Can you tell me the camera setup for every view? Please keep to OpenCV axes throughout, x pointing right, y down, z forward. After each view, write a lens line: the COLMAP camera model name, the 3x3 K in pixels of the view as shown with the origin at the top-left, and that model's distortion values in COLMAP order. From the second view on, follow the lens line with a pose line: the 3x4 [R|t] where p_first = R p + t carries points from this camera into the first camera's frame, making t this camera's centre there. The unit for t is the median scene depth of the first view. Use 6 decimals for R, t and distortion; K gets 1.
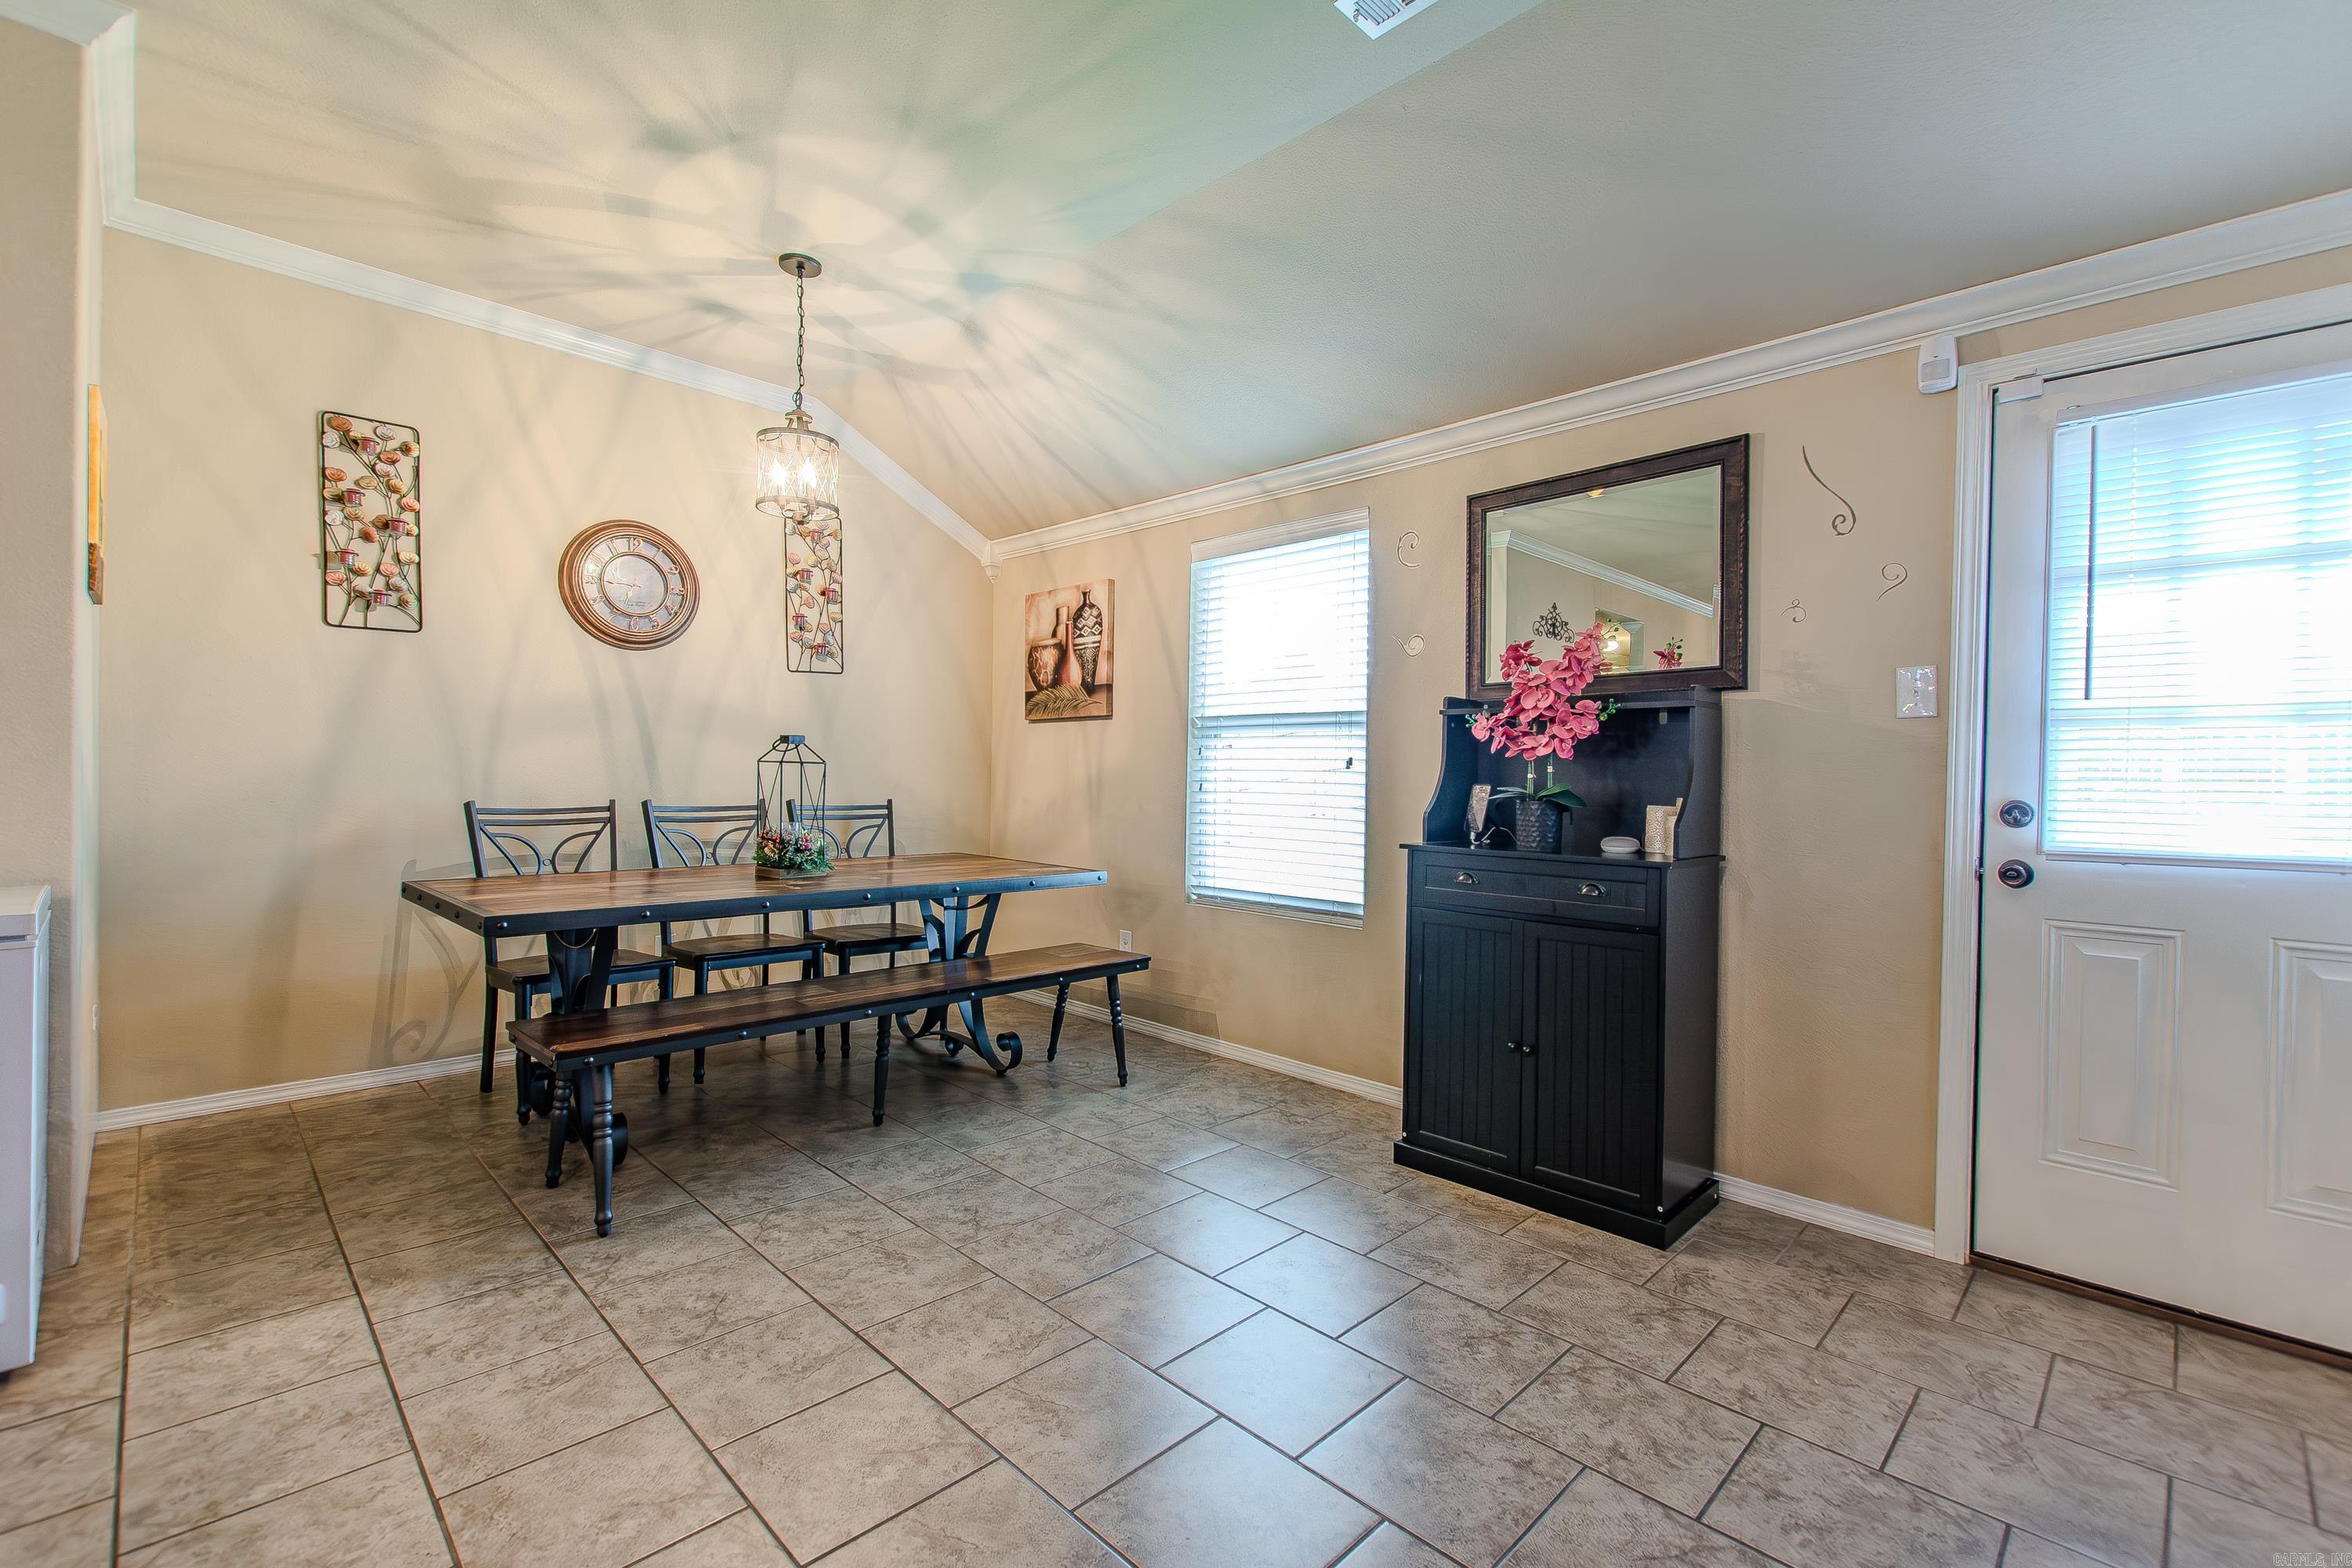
lens RADIAL K [[1014.4, 0, 1186.9], [0, 1014.4, 782.8], [0, 0, 1]] dist [0.006249, -0.003337]
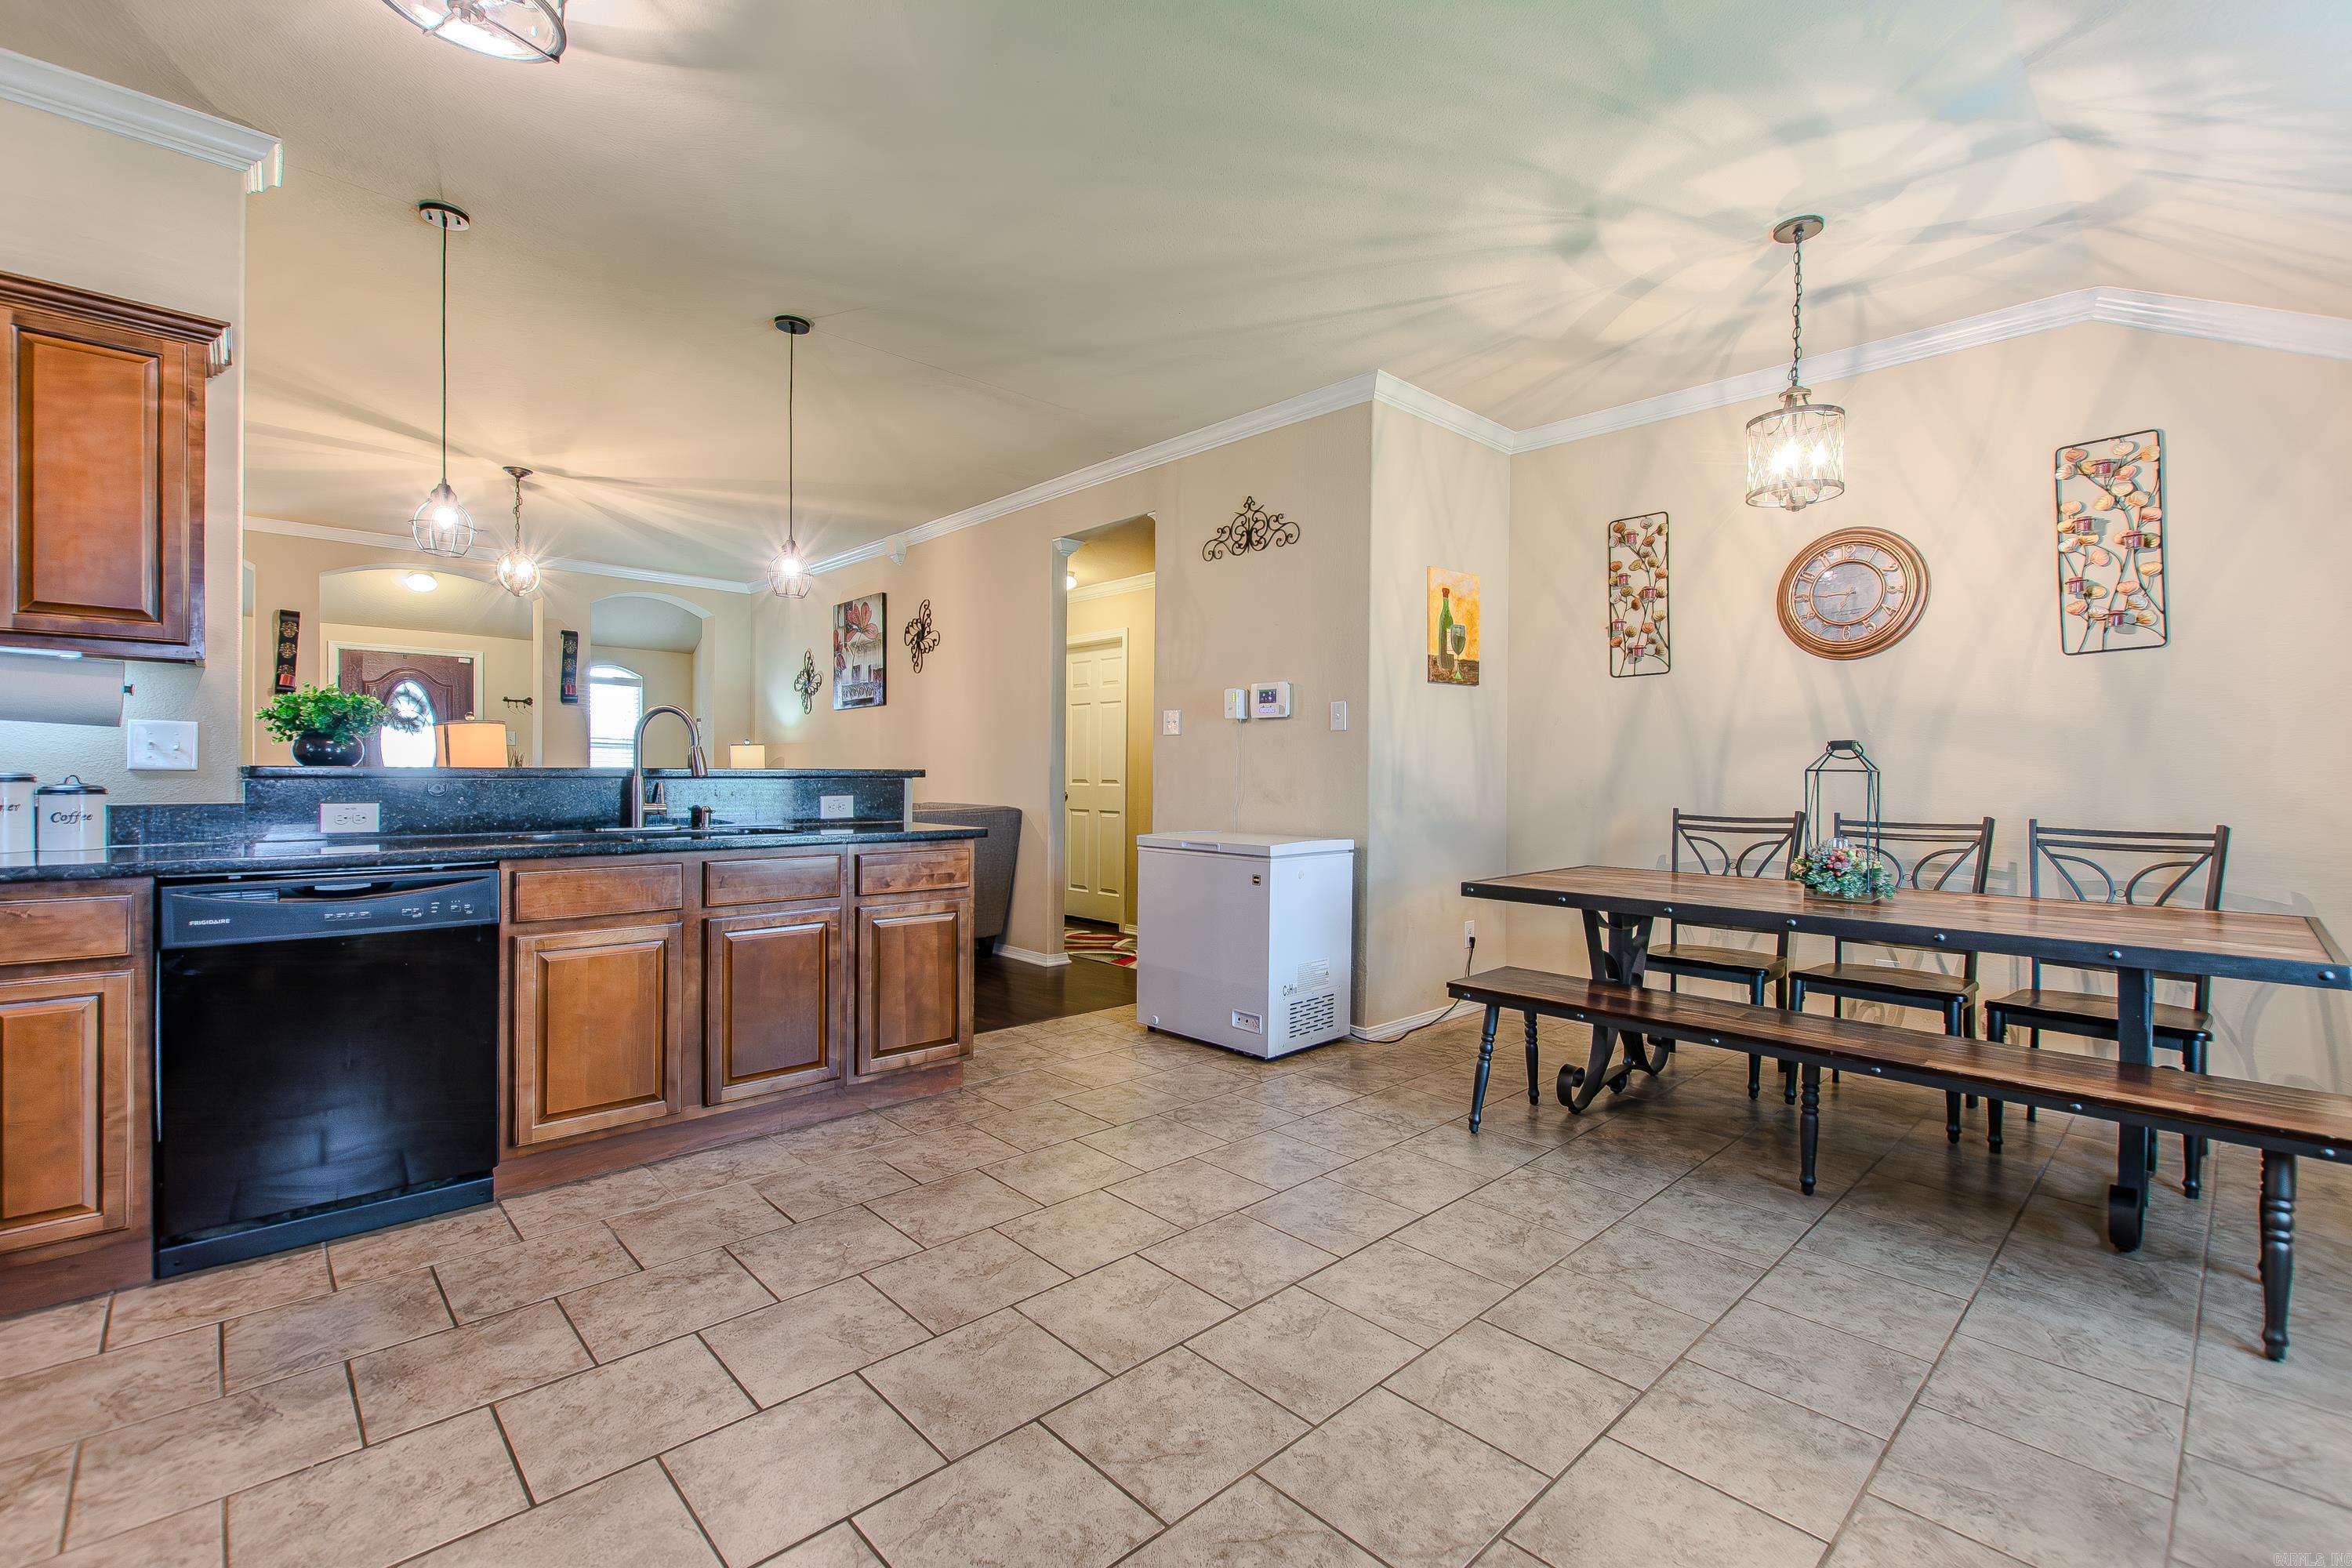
lens RADIAL K [[1014.4, 0, 1185.0], [0, 1014.4, 782.3], [0, 0, 1]] dist [0.006249, -0.003337]
pose [[-0.031393, -0.008022, -0.999475, 0.505297], [-0.018352, 0.999804, -0.007448, 0.006892], [0.999339, 0.018108, -0.031534, 0.443709]]
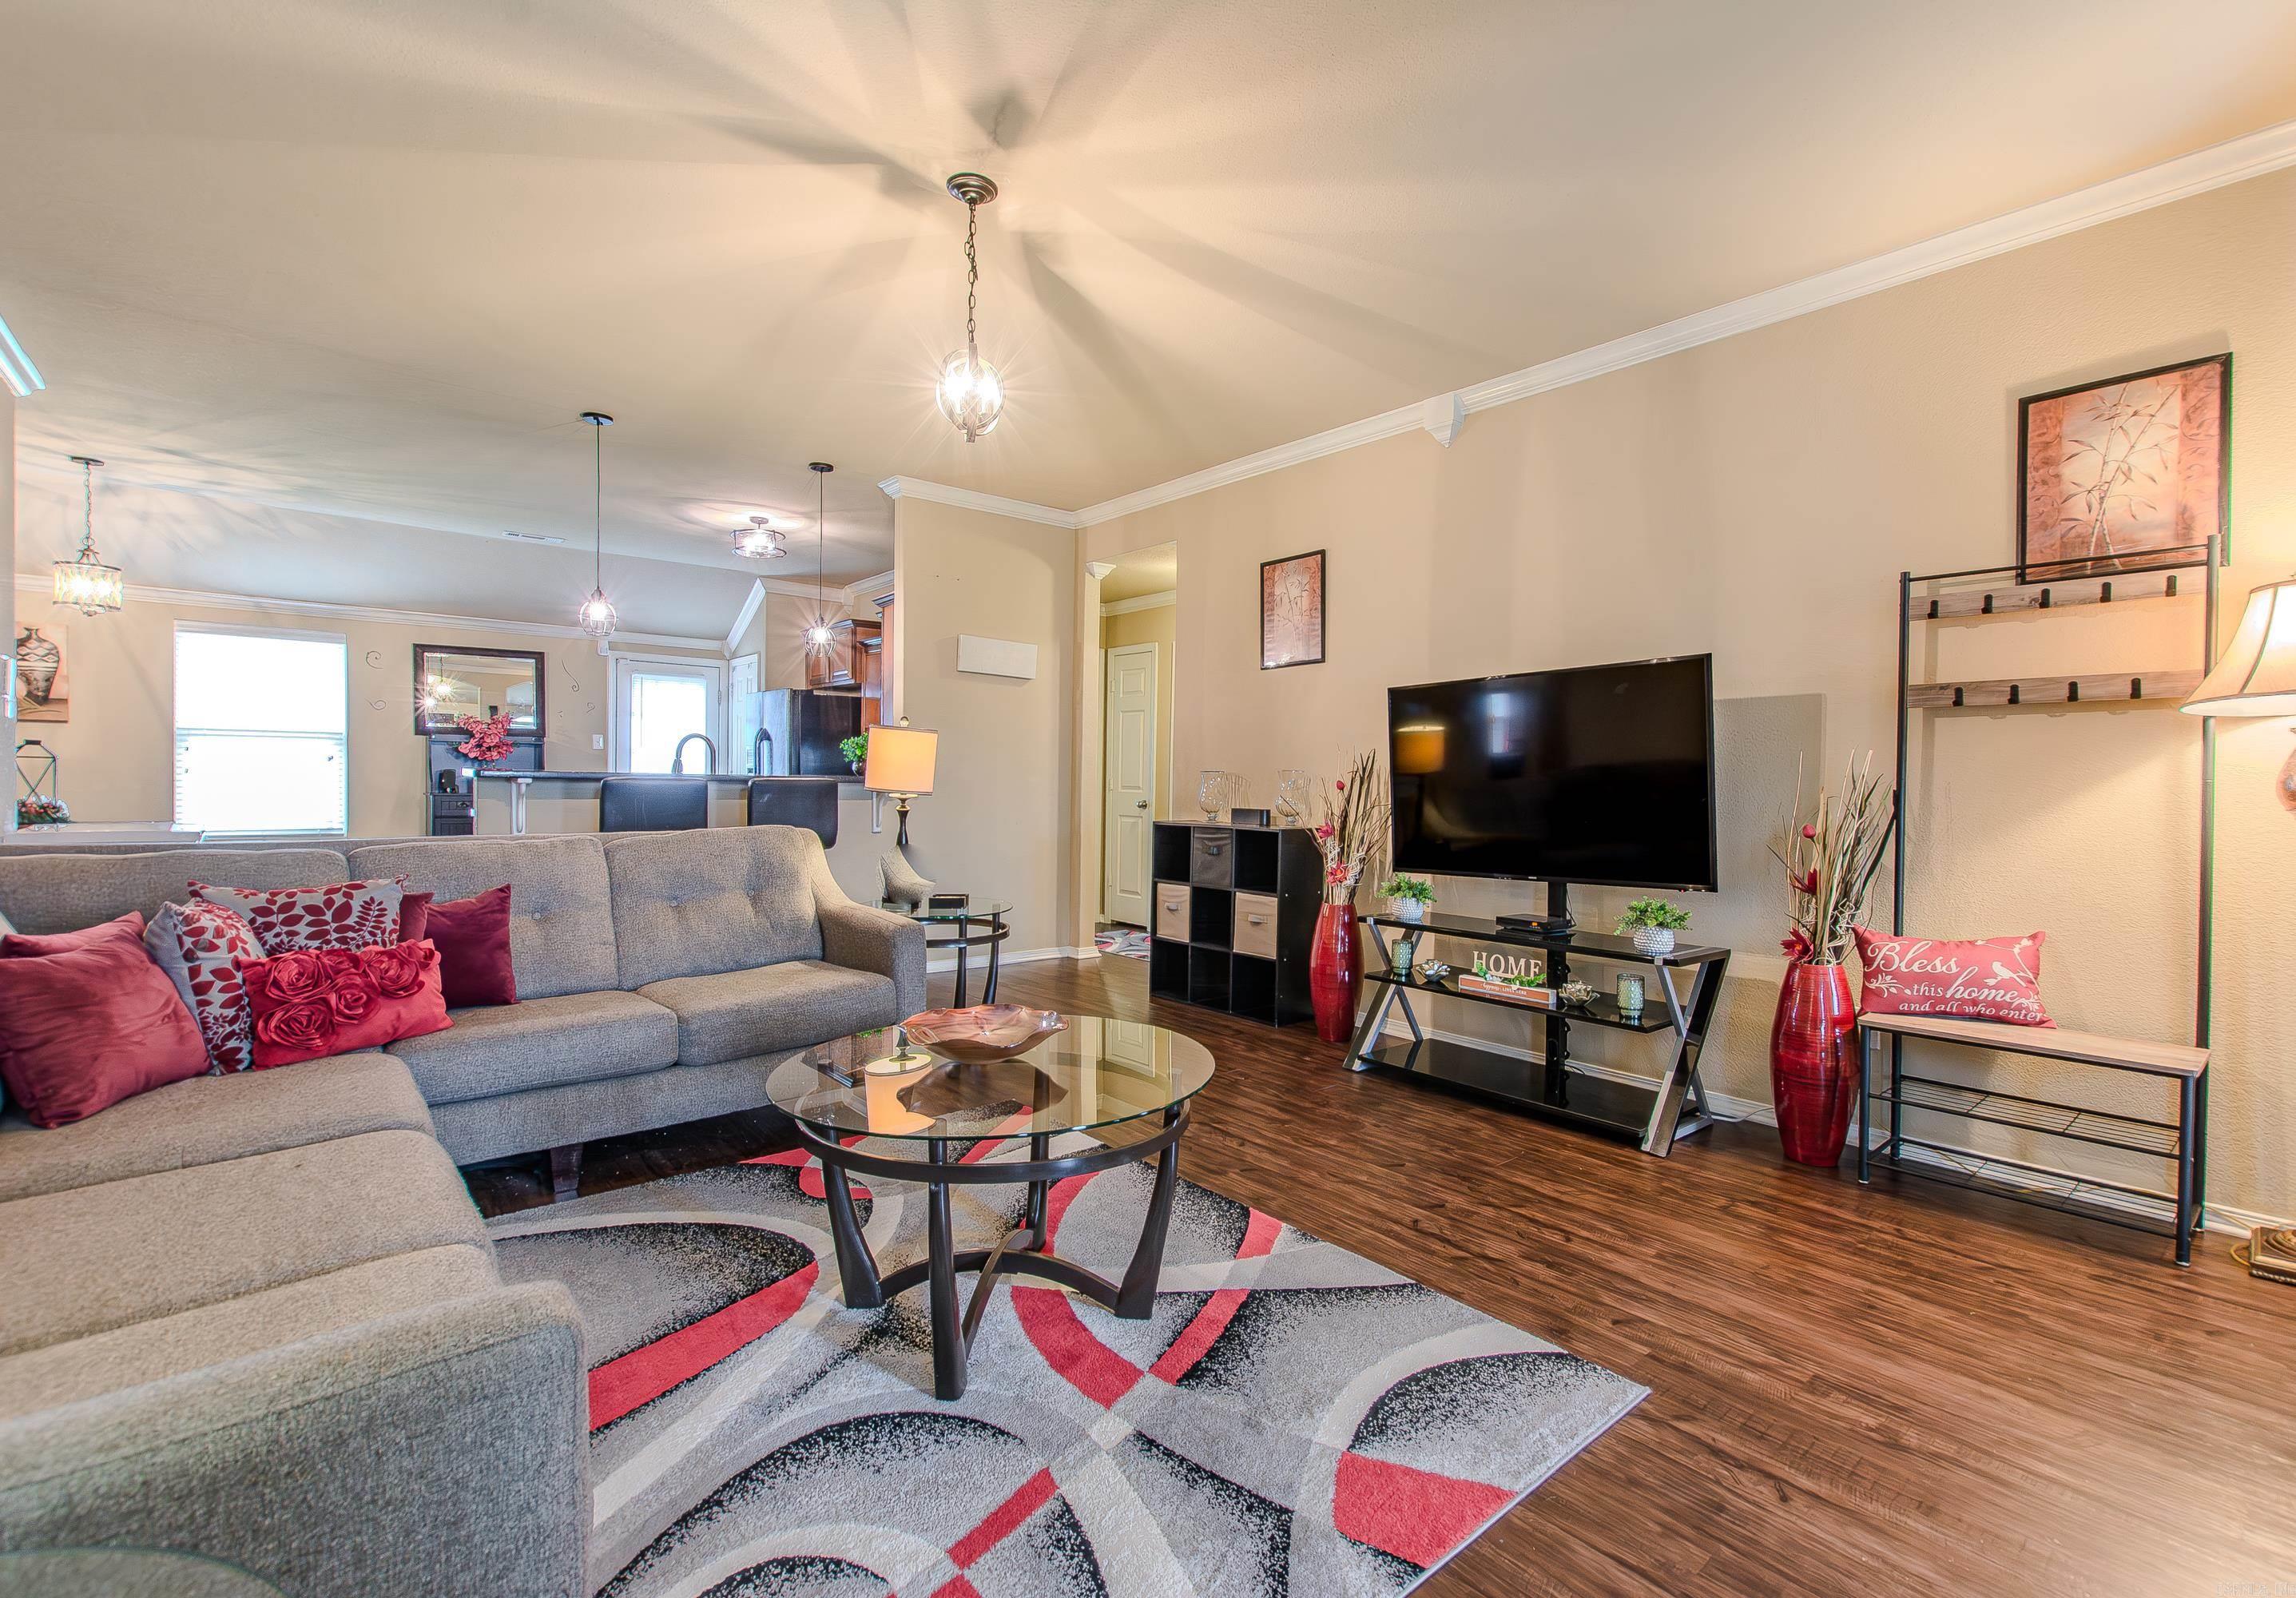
lens RADIAL K [[1033.9, 0, 1207.1], [0, 1033.9, 799.4], [0, 0, 1]] dist [0.007749, -0.003672]
pose [[0.062579, -0.035561, 0.997406, -1.821080], [-0.006405, 0.999330, 0.036032, -0.023833], [-0.998019, -0.008643, 0.062310, -0.872191]]
